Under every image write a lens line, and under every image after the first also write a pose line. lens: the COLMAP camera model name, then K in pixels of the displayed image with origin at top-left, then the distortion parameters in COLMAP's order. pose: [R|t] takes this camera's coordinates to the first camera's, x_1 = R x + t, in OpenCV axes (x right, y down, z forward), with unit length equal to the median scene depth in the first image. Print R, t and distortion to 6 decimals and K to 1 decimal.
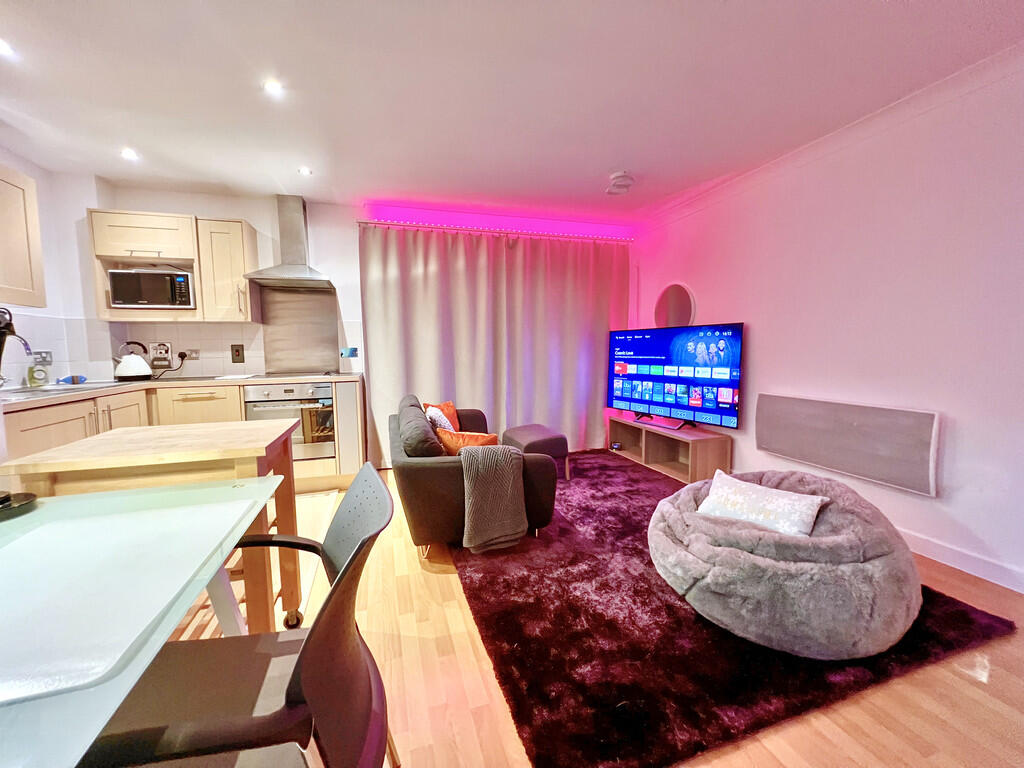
lens RADIAL K [[407.6, 0, 508.8], [0, 407.6, 380.1], [0, 0, 1]] dist [-0.000669, 0.000158]
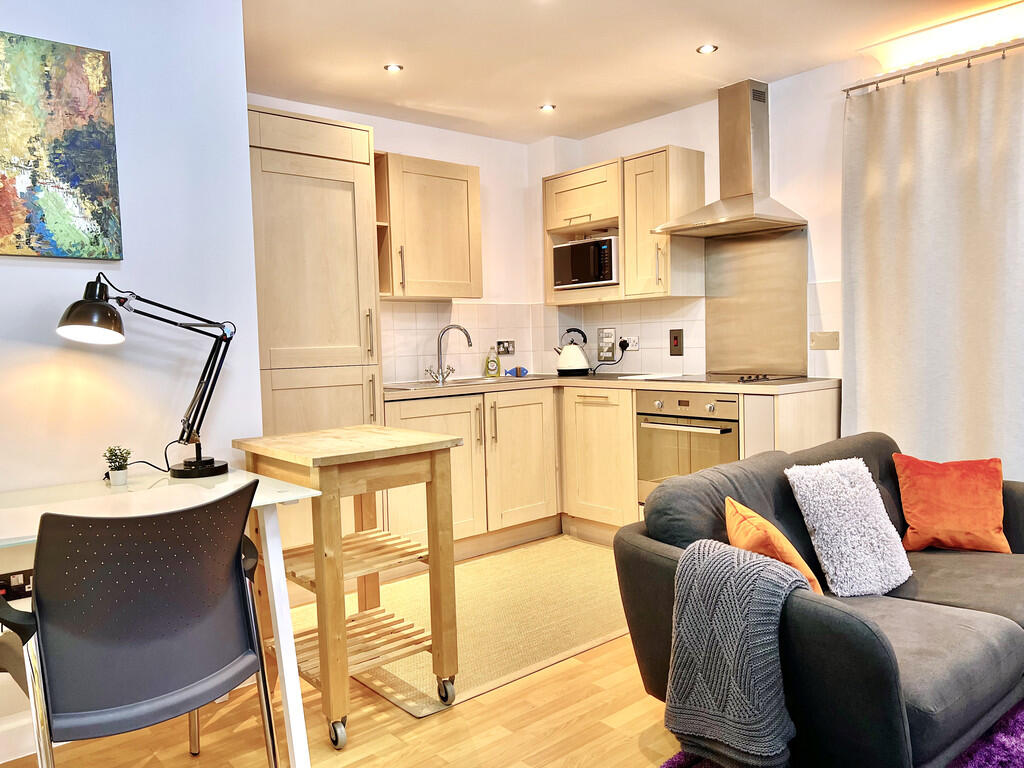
lens RADIAL K [[768.2, 0, 512.0], [0, 768.2, 384.0], [0, 0, 1]] dist [0.047915, -0.043552]
pose [[0.401072, 0.055601, -0.914358, 0.425681], [-0.048223, 0.998054, 0.039538, -0.035366], [0.914776, 0.028235, 0.402973, 0.243768]]
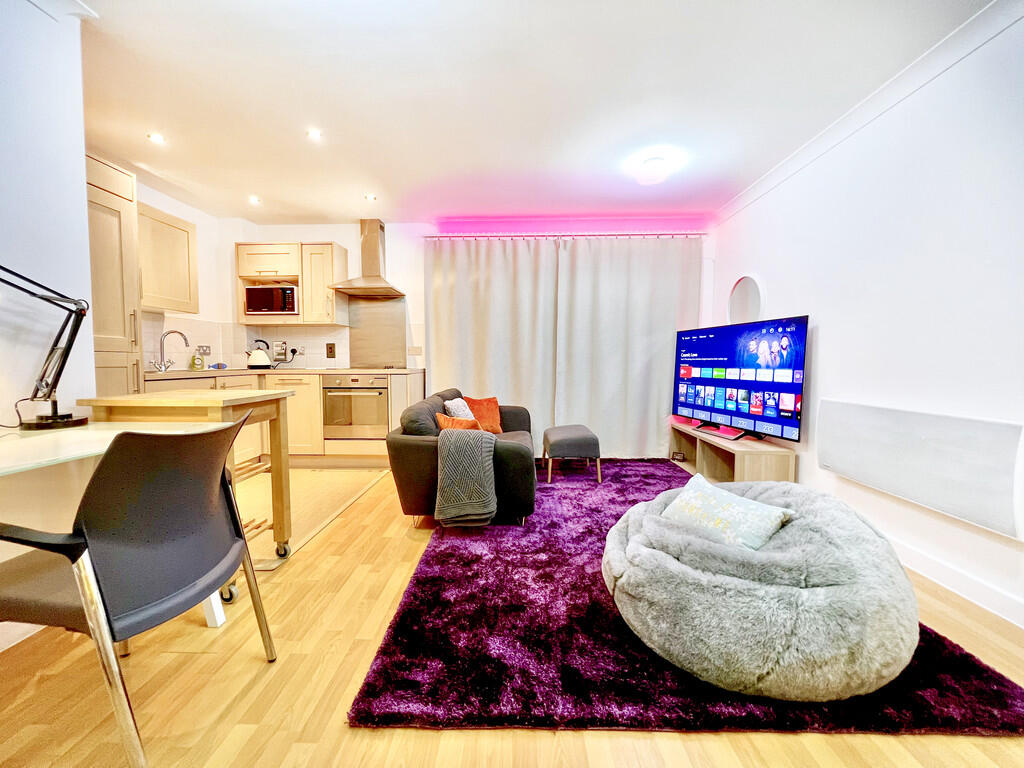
lens RADIAL K [[406.0, 0, 506.9], [0, 406.0, 381.4], [0, 0, 1]] dist [-0.007027, 0.000152]
pose [[0.945651, 0.029638, -0.323830, 0.252117], [-0.037514, 0.999132, -0.018105, 0.031915], [0.323012, 0.029270, 0.945942, 0.014062]]
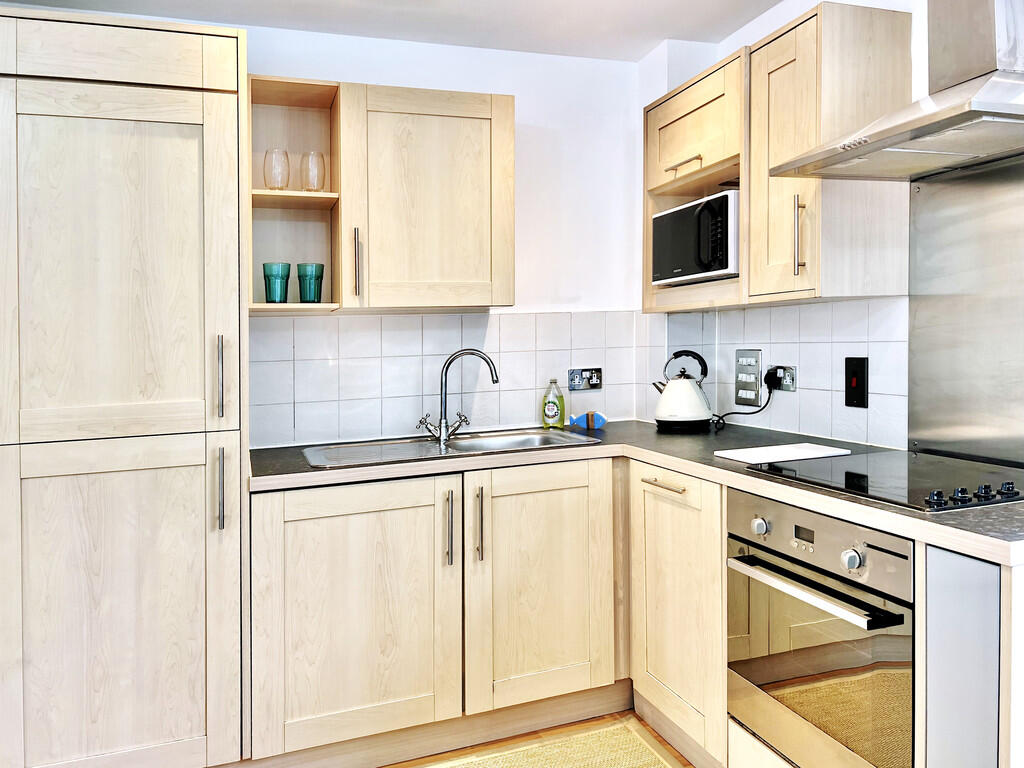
lens RADIAL K [[752.9, 0, 530.7], [0, 752.9, 380.8], [0, 0, 1]] dist [-0.000064, -0.000335]
pose [[0.041365, 0.069172, -0.996747, -0.008129], [-0.045232, 0.996707, 0.067292, -0.103366], [0.998120, 0.042302, 0.044357, 0.715000]]
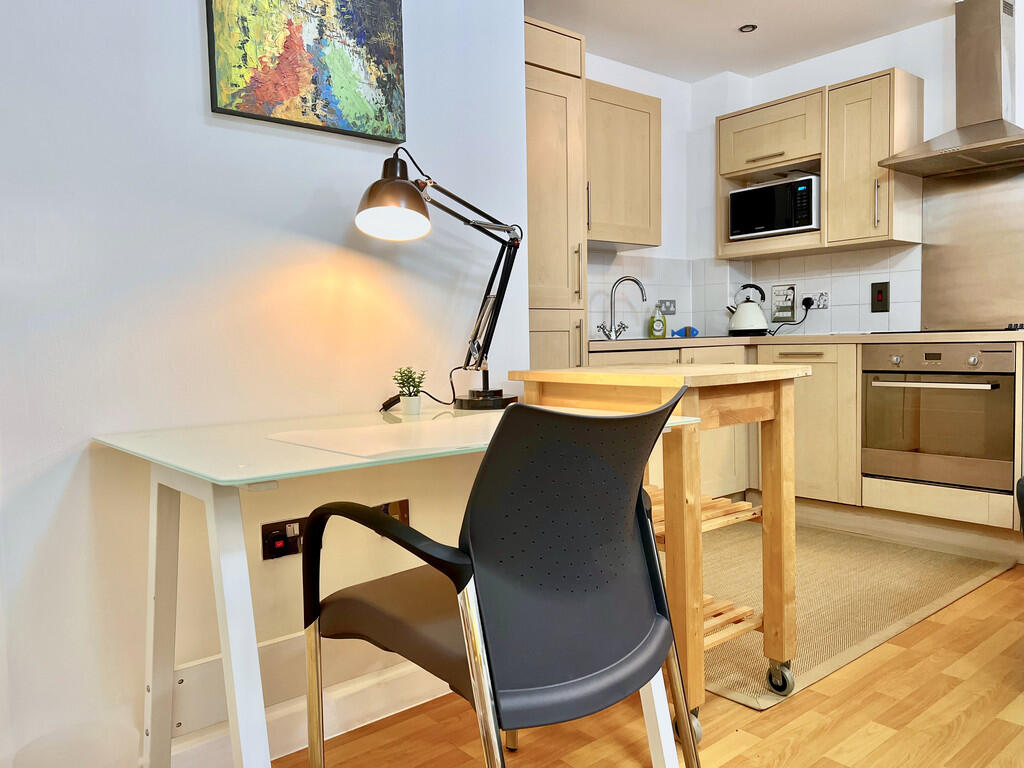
lens RADIAL K [[768.2, 0, 512.0], [0, 768.2, 384.0], [0, 0, 1]] dist [0.047915, -0.043552]
pose [[0.383982, 0.059708, -0.921408, 0.202201], [-0.055048, 0.997612, 0.041706, 0.047905], [0.921698, 0.034707, 0.386352, 0.059127]]
